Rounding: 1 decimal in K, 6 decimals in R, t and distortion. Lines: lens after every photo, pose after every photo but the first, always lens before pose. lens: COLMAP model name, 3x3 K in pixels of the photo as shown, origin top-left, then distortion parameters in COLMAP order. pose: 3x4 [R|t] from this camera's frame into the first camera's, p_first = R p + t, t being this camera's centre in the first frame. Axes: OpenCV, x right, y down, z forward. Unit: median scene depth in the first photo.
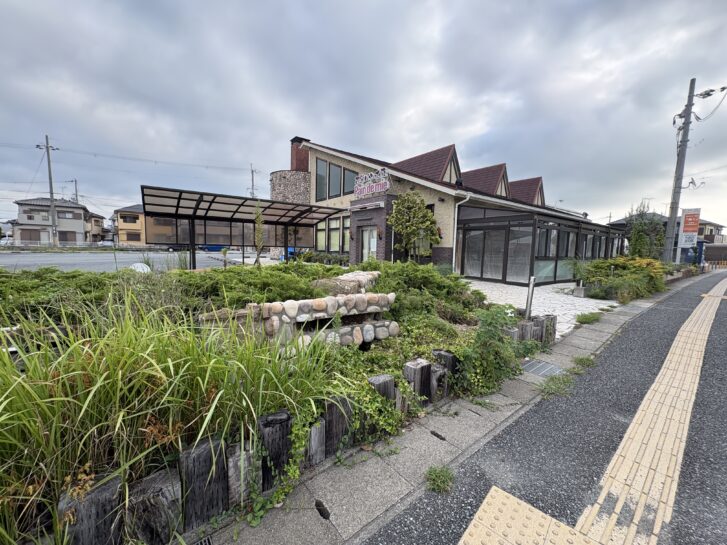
lens RADIAL K [[274.9, 0, 363.5], [0, 274.9, 272.5], [0, 0, 1]] dist [-0.002321, -0.000149]
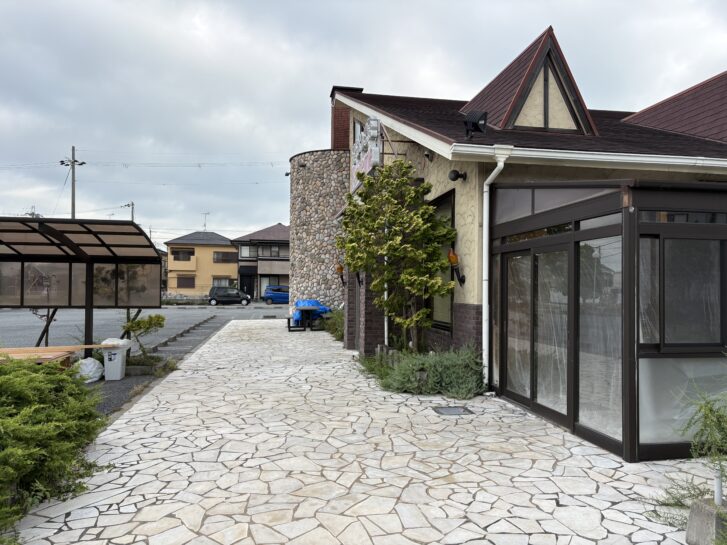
lens RADIAL K [[535.5, 0, 363.5], [0, 535.5, 272.5], [0, 0, 1]] dist [0.056239, 0.000261]
pose [[0.894052, -0.032491, -0.446784, 0.336451], [-0.024702, 0.992273, -0.121590, -0.029697], [0.447282, 0.119744, 0.886341, 0.216616]]
